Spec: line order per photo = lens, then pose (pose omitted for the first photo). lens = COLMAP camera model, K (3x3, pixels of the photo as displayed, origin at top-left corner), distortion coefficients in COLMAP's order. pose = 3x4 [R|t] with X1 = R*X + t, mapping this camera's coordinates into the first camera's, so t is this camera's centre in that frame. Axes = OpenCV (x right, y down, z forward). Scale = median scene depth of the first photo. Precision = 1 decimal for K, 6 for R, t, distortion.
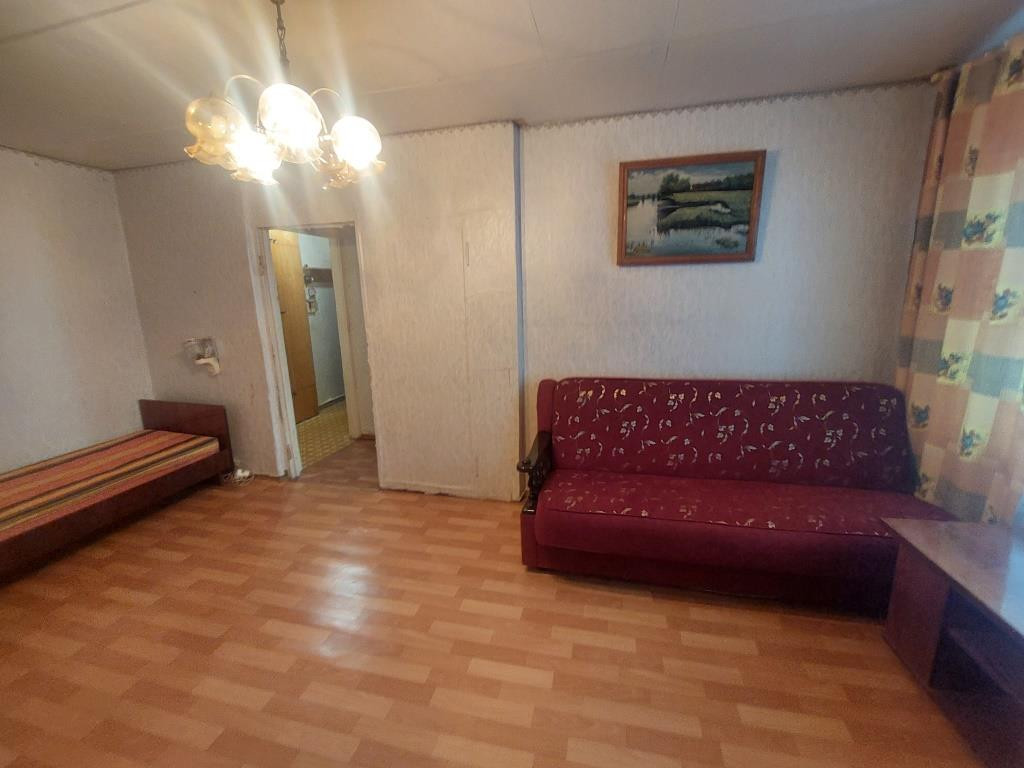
lens RADIAL K [[411.5, 0, 515.6], [0, 411.5, 375.5], [0, 0, 1]] dist [-0.009503, -0.000282]
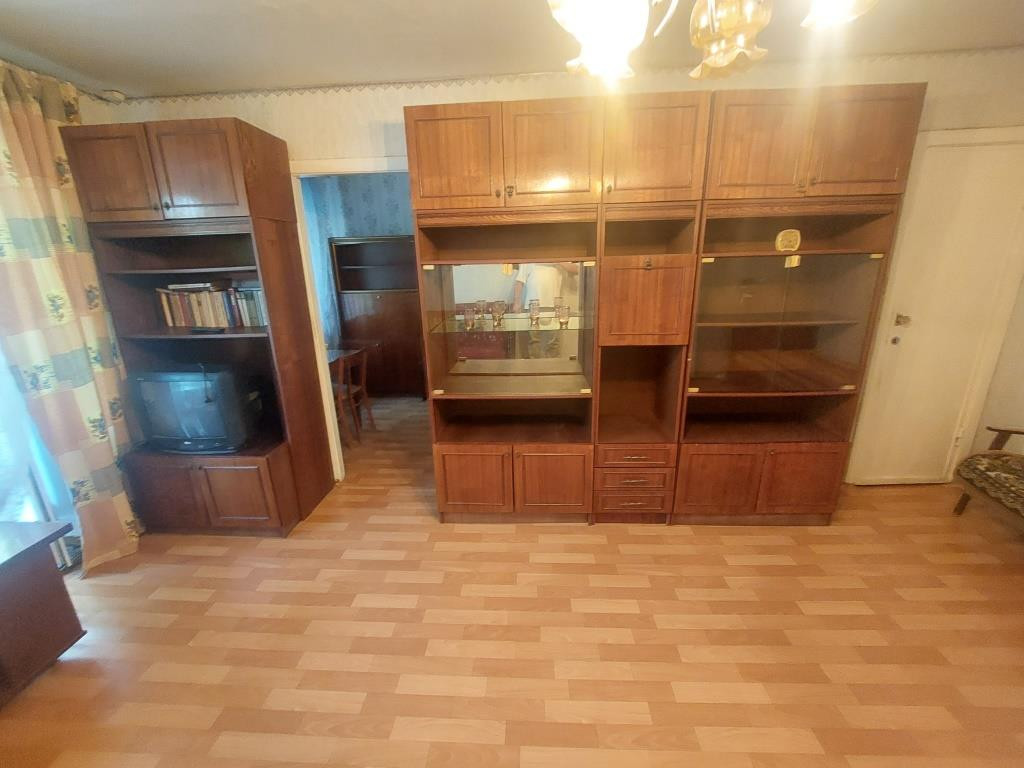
lens RADIAL K [[412.2, 0, 512.8], [0, 412.2, 381.4], [0, 0, 1]] dist [-0.011754, -0.000301]
pose [[-0.980601, 0.100376, -0.168366, -0.085478], [0.012715, 0.889704, 0.456362, -0.174825], [0.195604, 0.445368, -0.873720, 0.864275]]
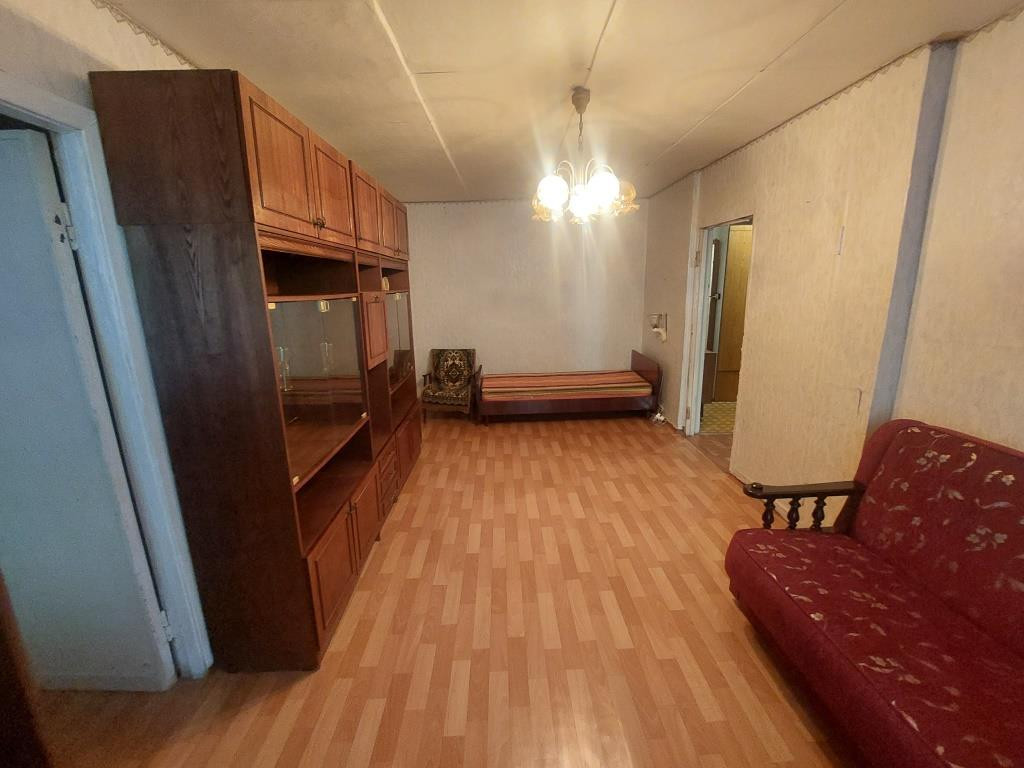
lens RADIAL K [[408.9, 0, 516.0], [0, 408.9, 370.0], [0, 0, 1]] dist [0.000946, 0.000224]
pose [[0.273102, 0.219708, -0.936560, 0.550183], [-0.175502, 0.968610, 0.176050, -0.080340], [0.945841, 0.116288, 0.303088, 0.182400]]
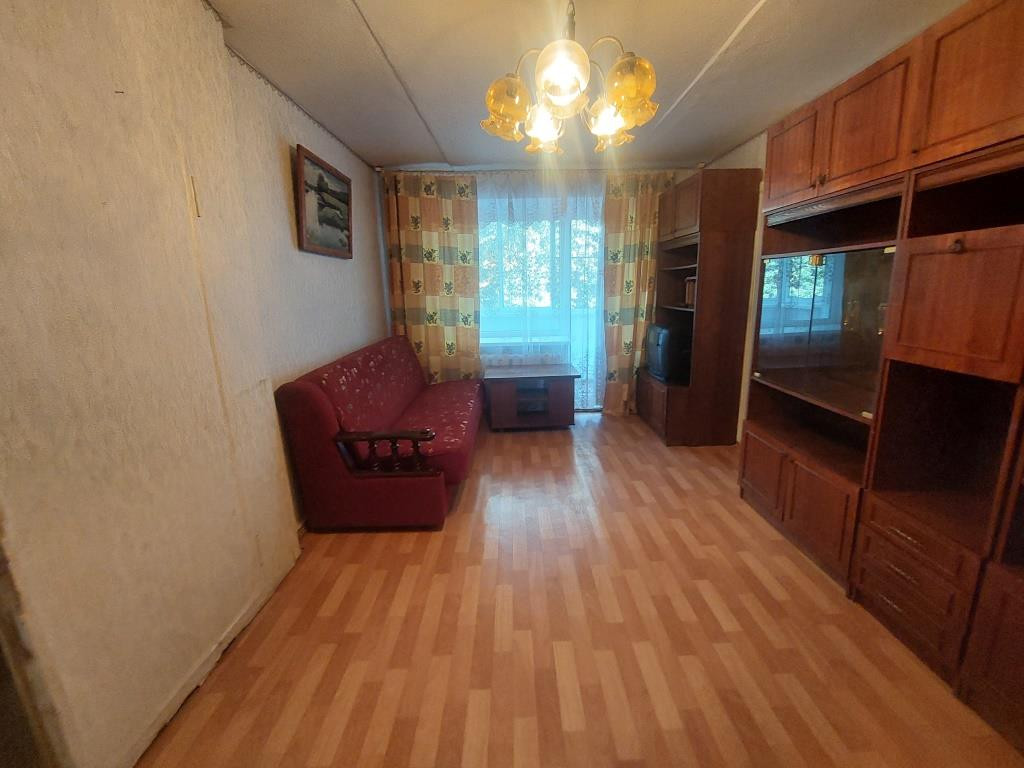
lens RADIAL K [[411.5, 0, 515.6], [0, 411.5, 375.5], [0, 0, 1]] dist [-0.009503, -0.000282]
pose [[-0.246734, -0.173195, 0.953481, -0.850201], [0.219360, 0.948380, 0.229033, -0.098556], [-0.943930, 0.265666, -0.196005, 0.798468]]
